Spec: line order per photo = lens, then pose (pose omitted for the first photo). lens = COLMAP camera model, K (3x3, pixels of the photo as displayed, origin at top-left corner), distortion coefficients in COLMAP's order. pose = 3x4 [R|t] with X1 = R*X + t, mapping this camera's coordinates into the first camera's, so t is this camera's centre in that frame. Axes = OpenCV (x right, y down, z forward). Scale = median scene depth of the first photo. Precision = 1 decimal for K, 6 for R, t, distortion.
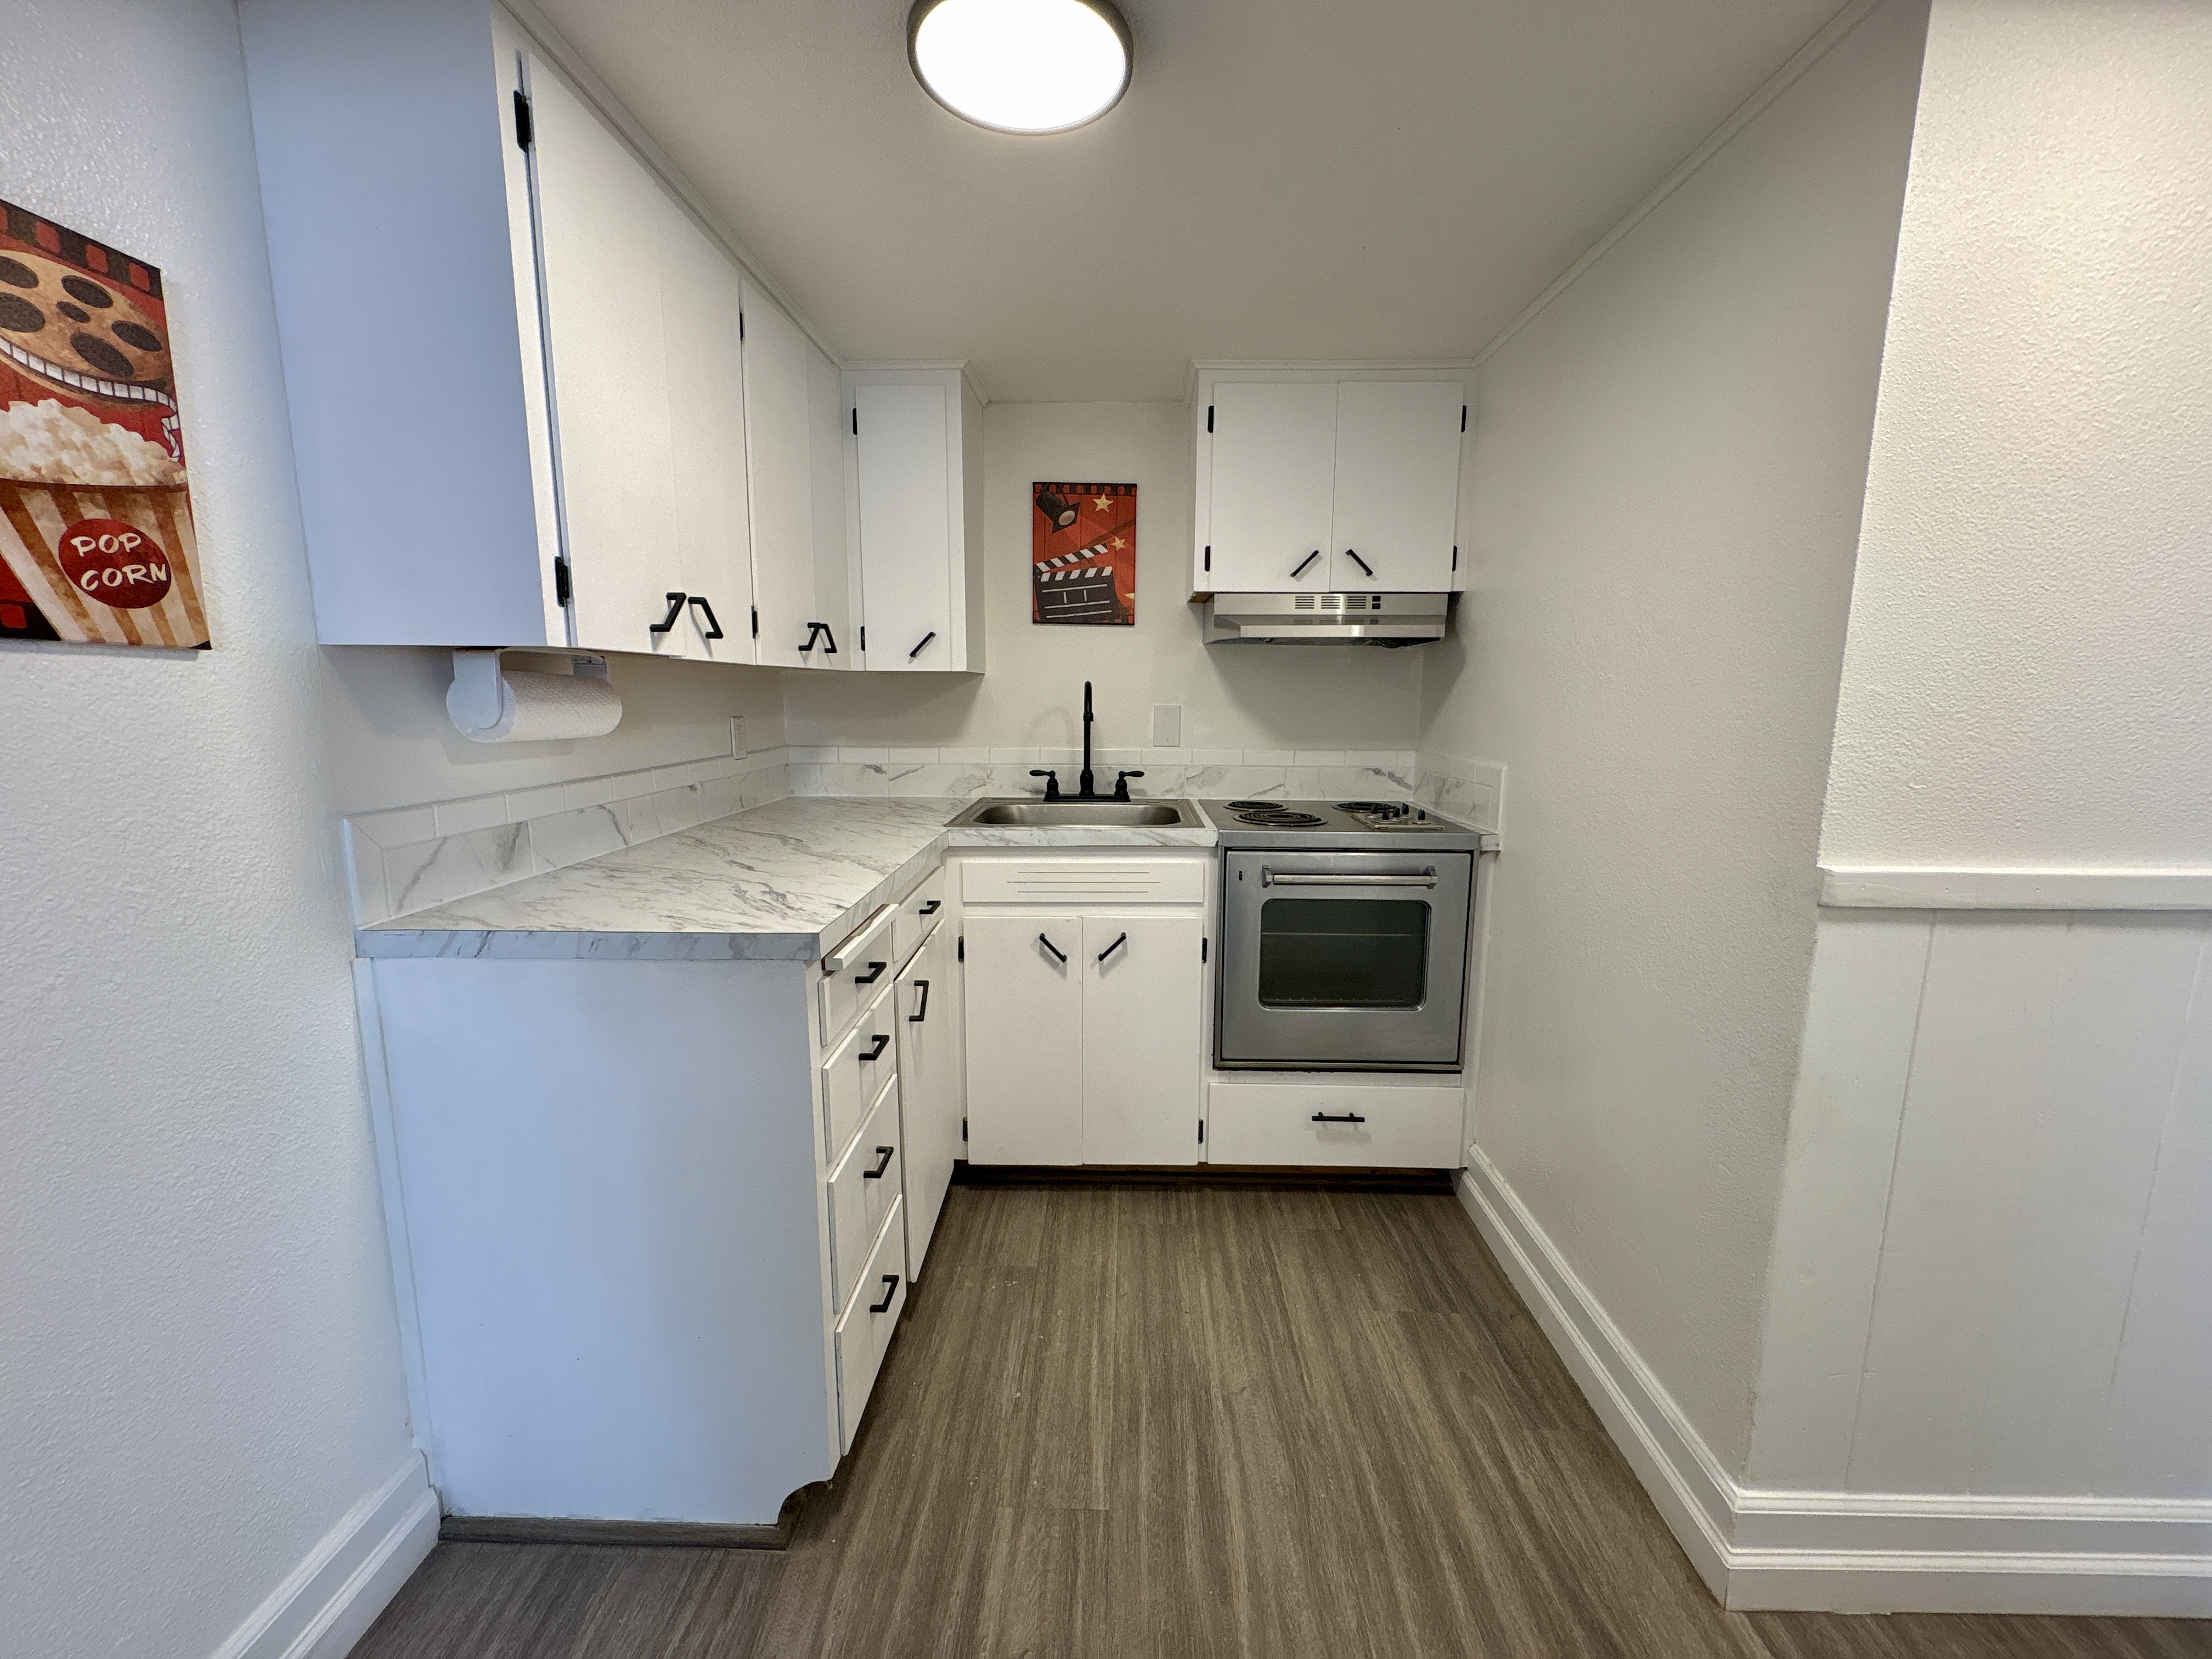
lens RADIAL K [[878.9, 0, 1104.1], [0, 878.9, 829.4], [0, 0, 1]] dist [0.000470, 0.000044]
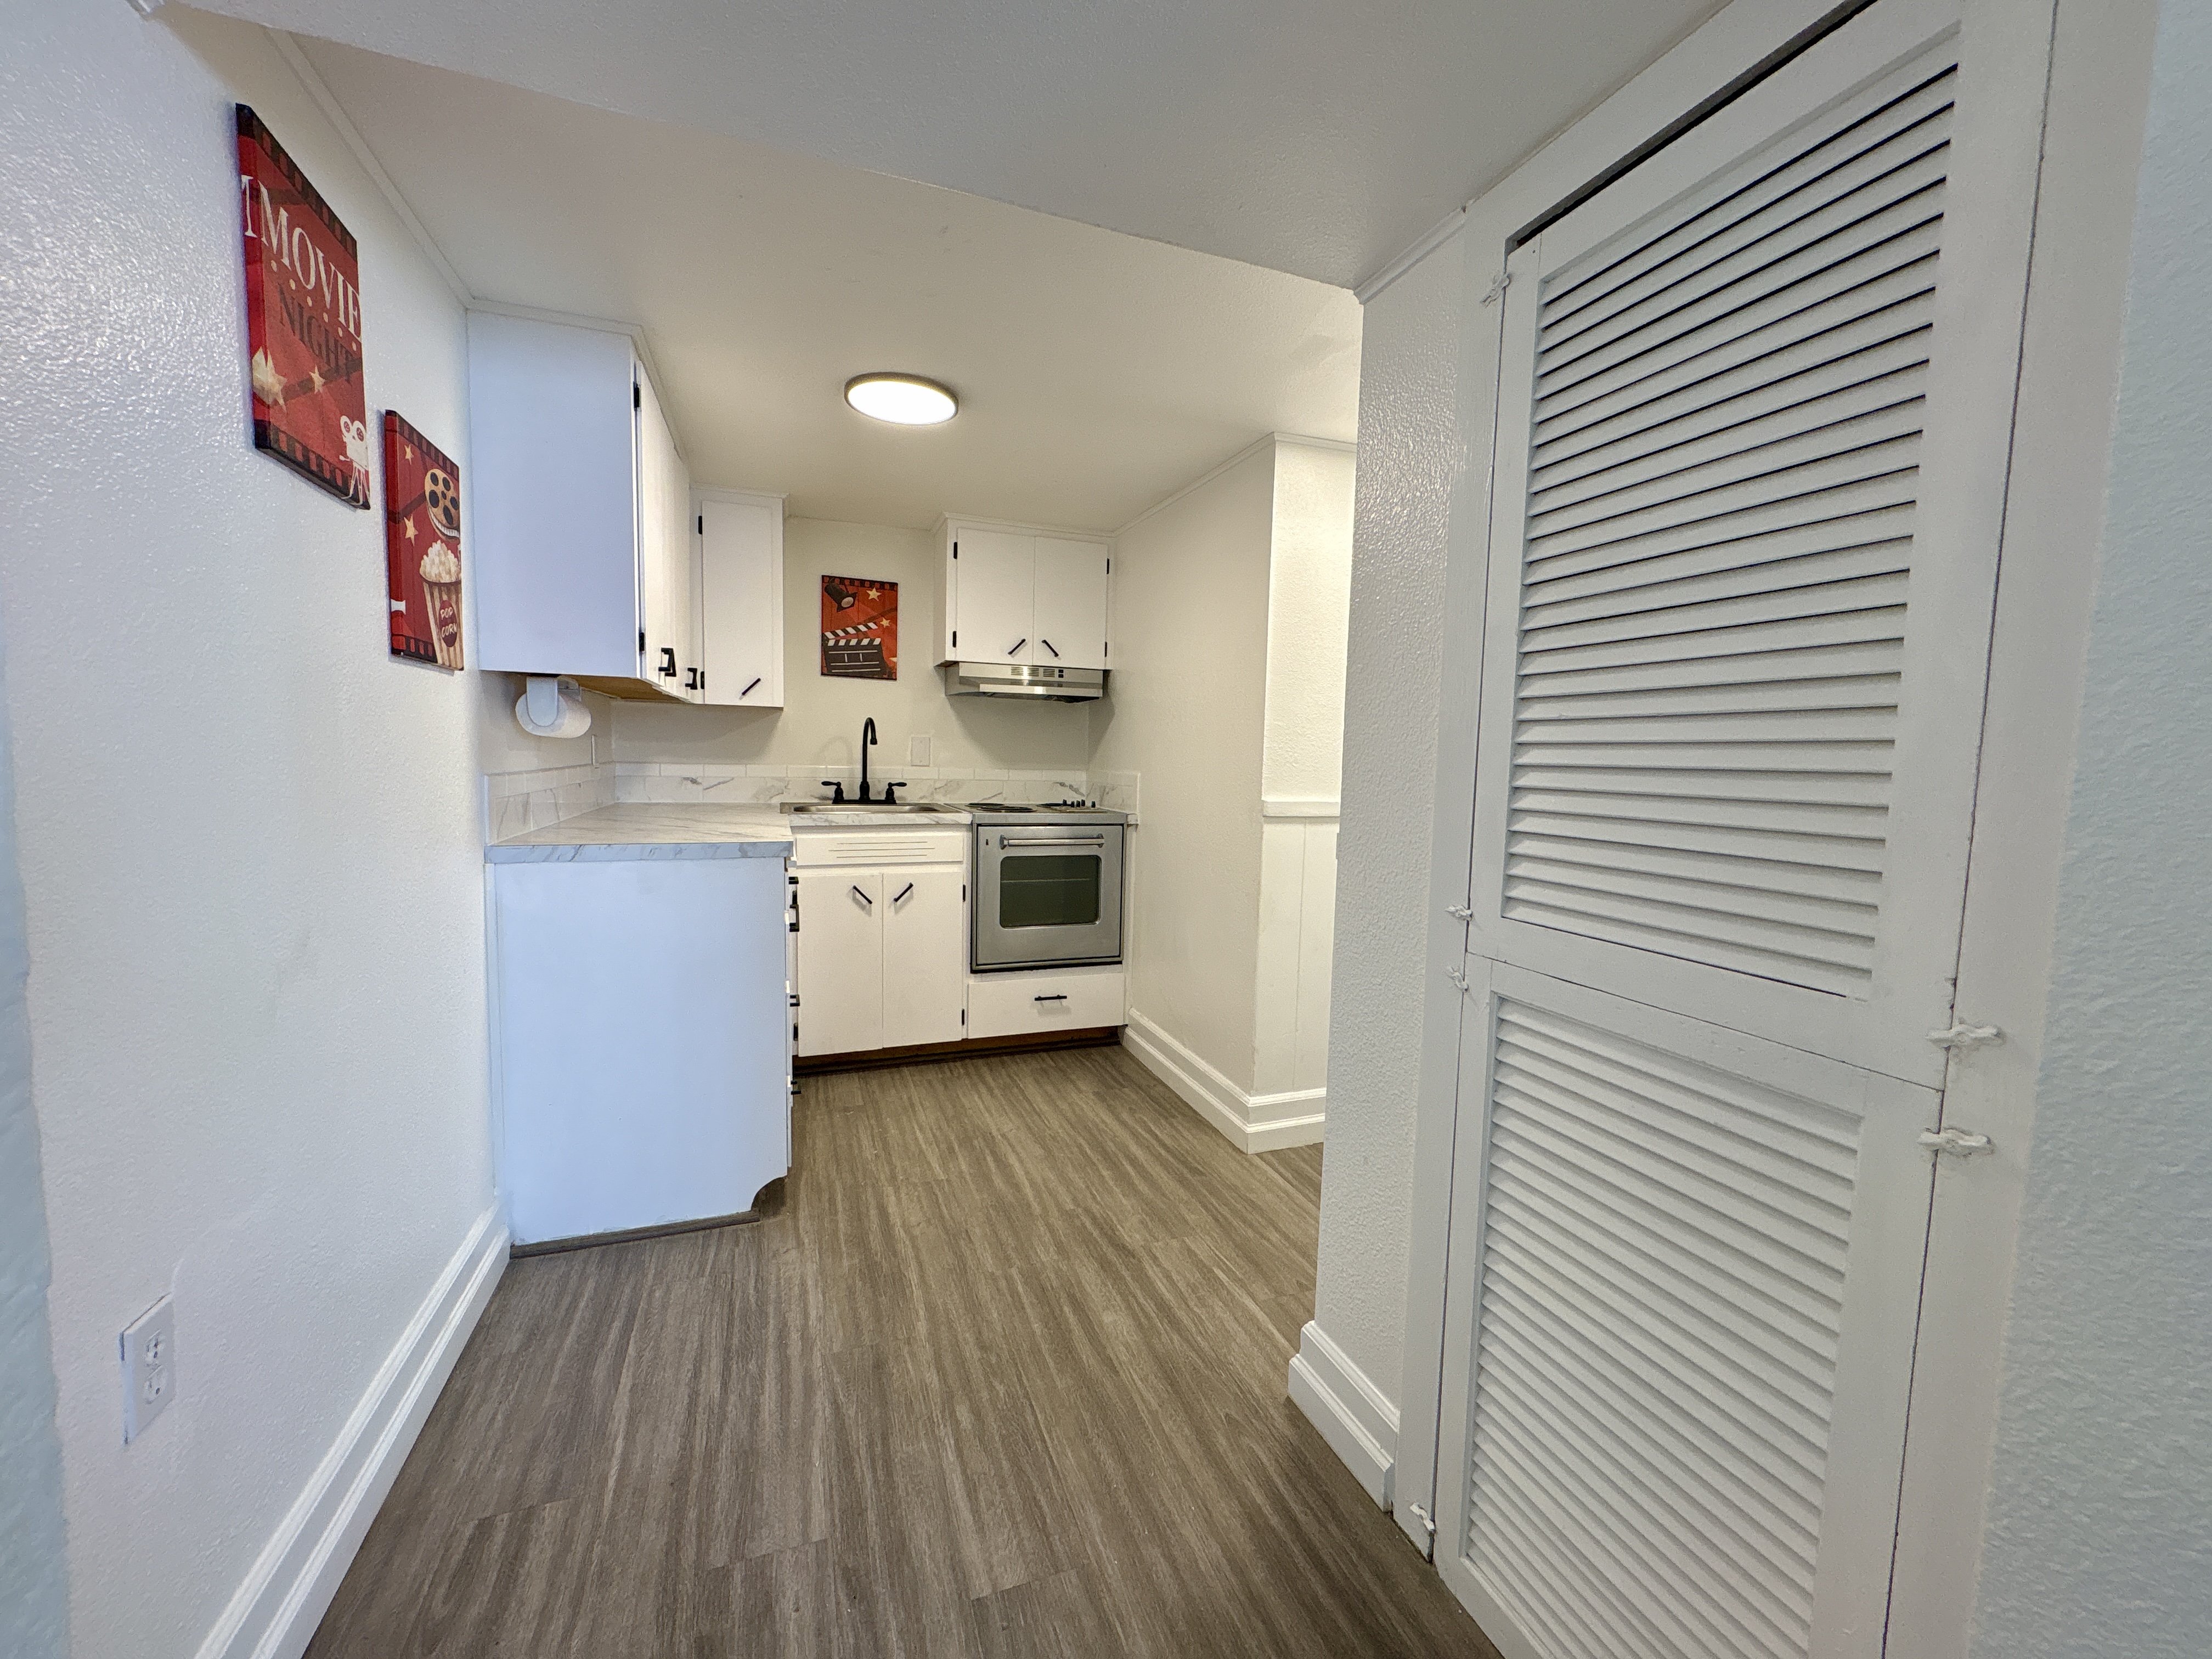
lens RADIAL K [[883.2, 0, 1104.0], [0, 883.2, 827.3], [0, 0, 1]] dist [0.001158, 0.000056]
pose [[0.928845, -0.013289, 0.370230, -0.225788], [0.038249, 0.997456, -0.060158, 0.125077], [-0.368489, 0.070038, 0.926990, -0.518116]]
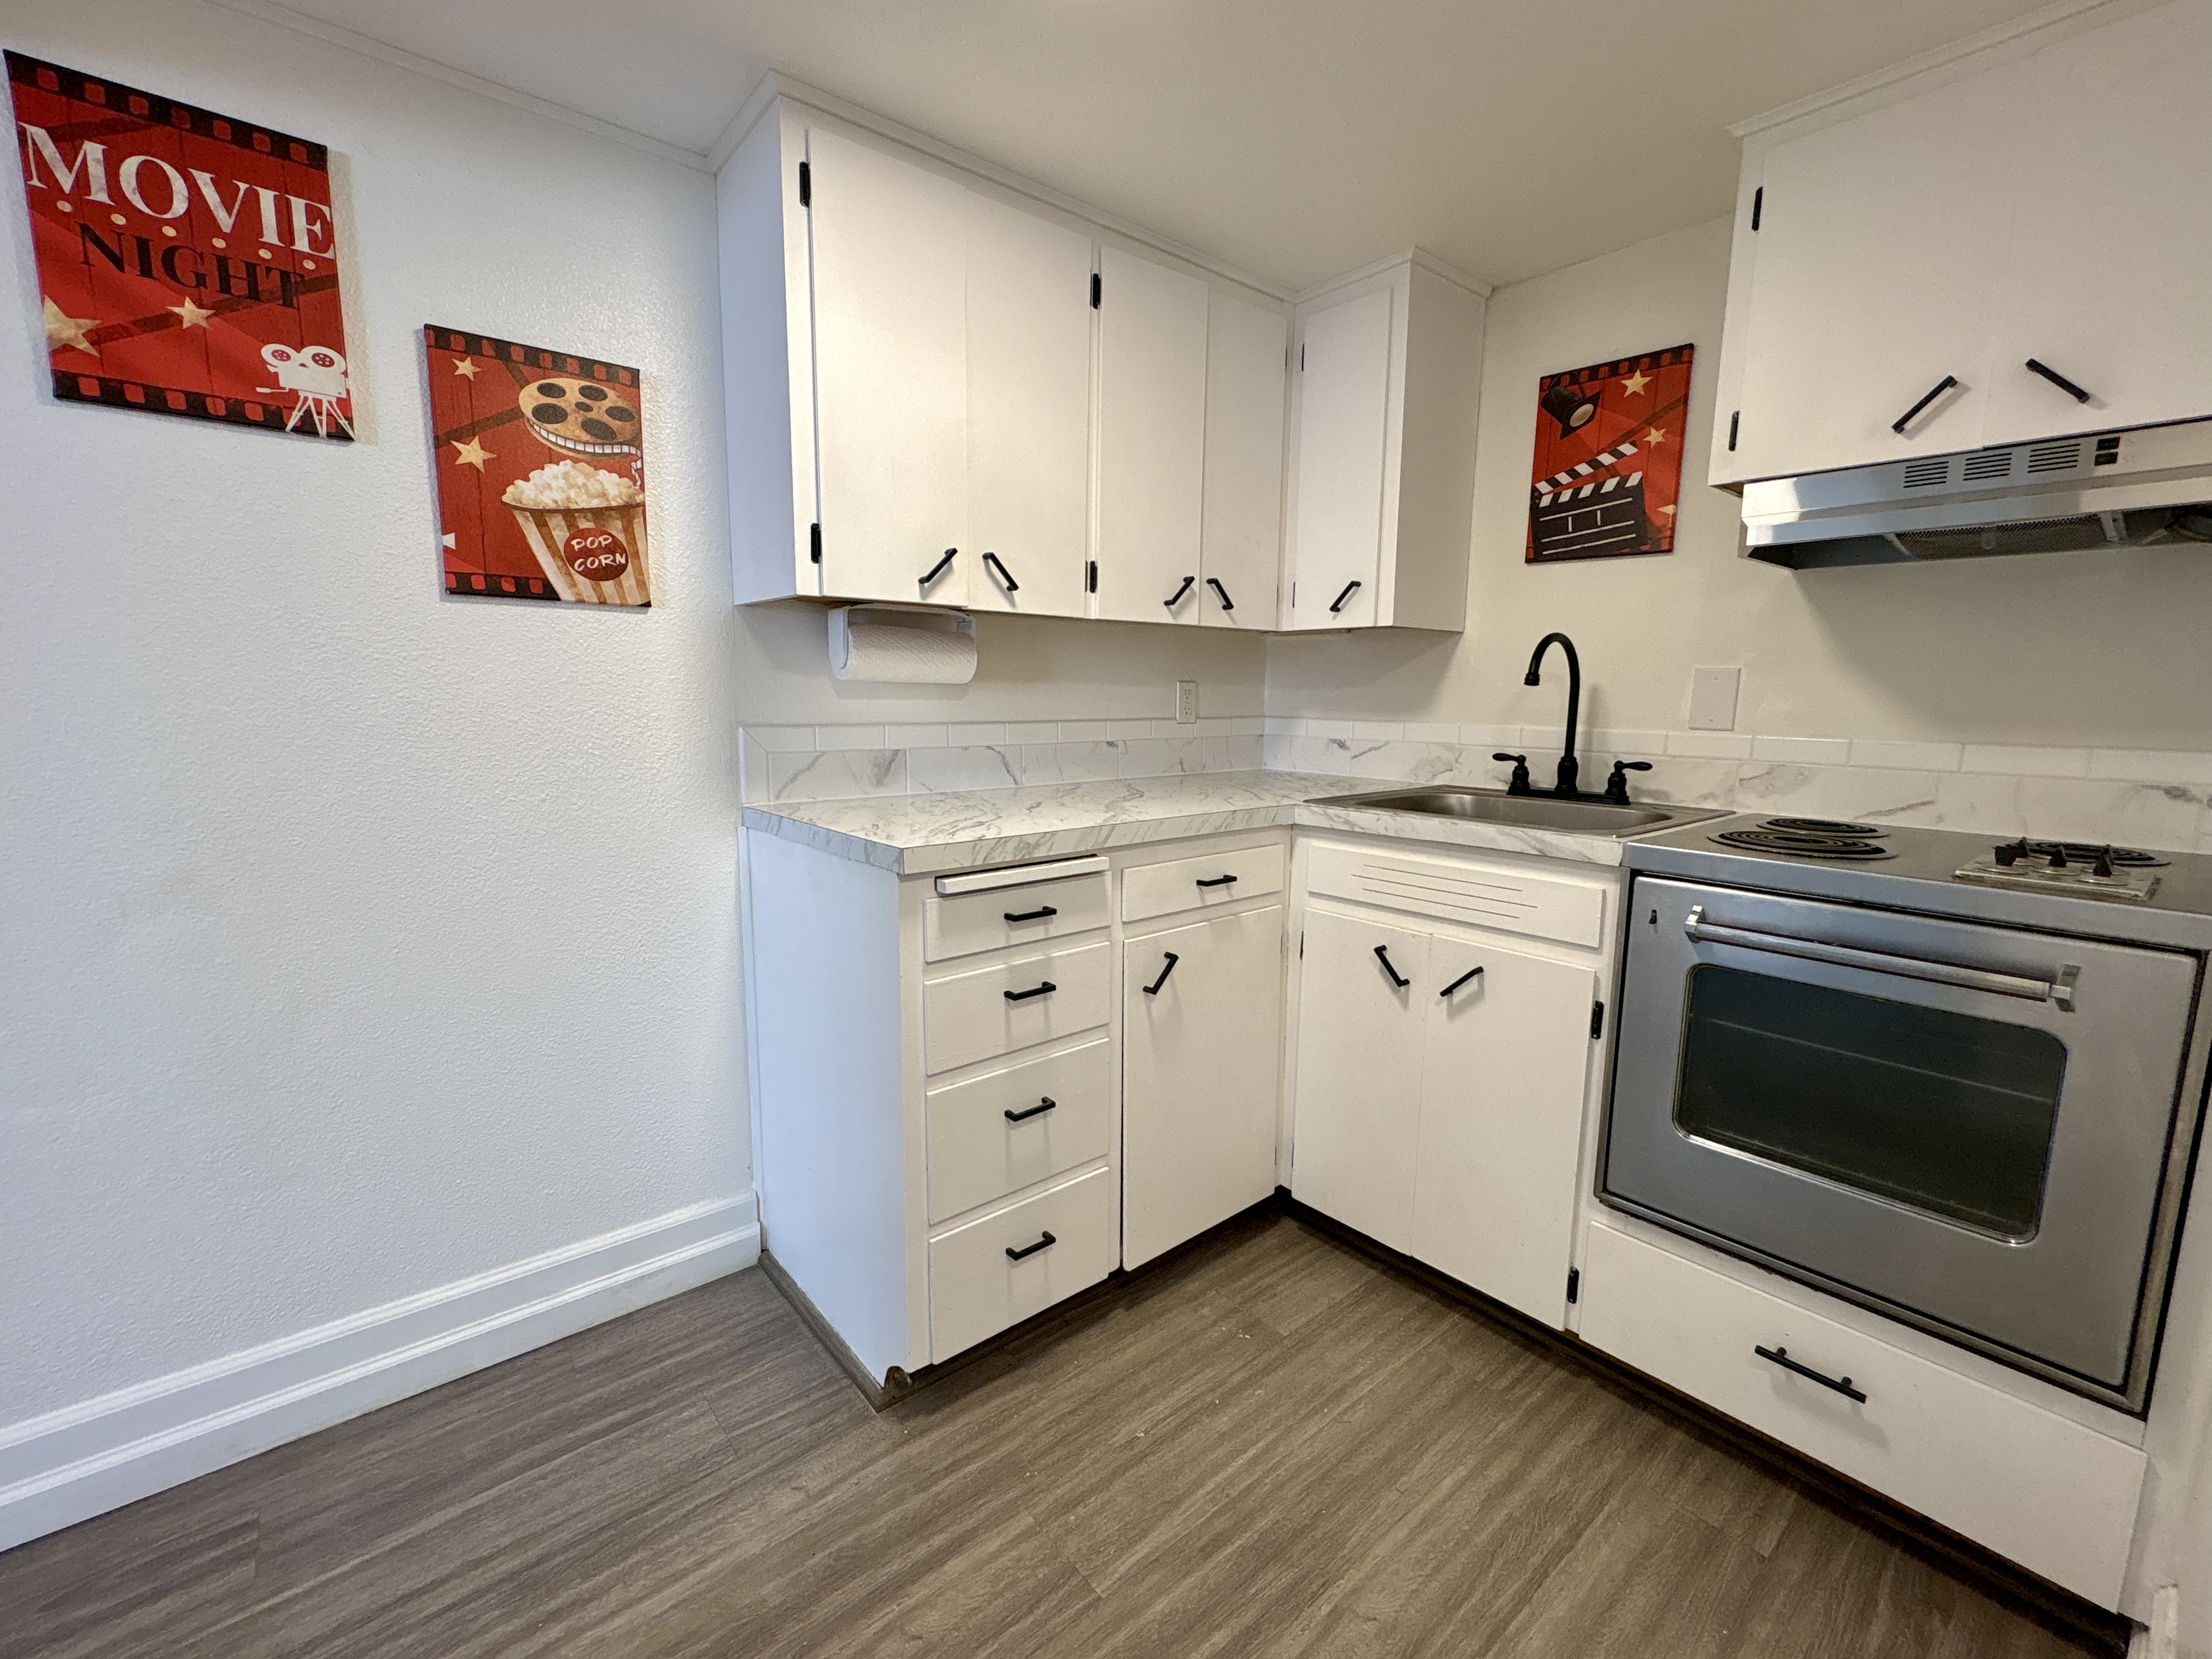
lens RADIAL K [[943.3, 0, 1106.0], [0, 943.3, 829.5], [0, 0, 1]] dist [0.000157, -0.000244]
pose [[0.664236, 0.111653, -0.739137, 0.379961], [-0.122513, 0.991672, 0.039702, 0.010762], [0.737415, 0.064182, 0.672383, 0.230503]]
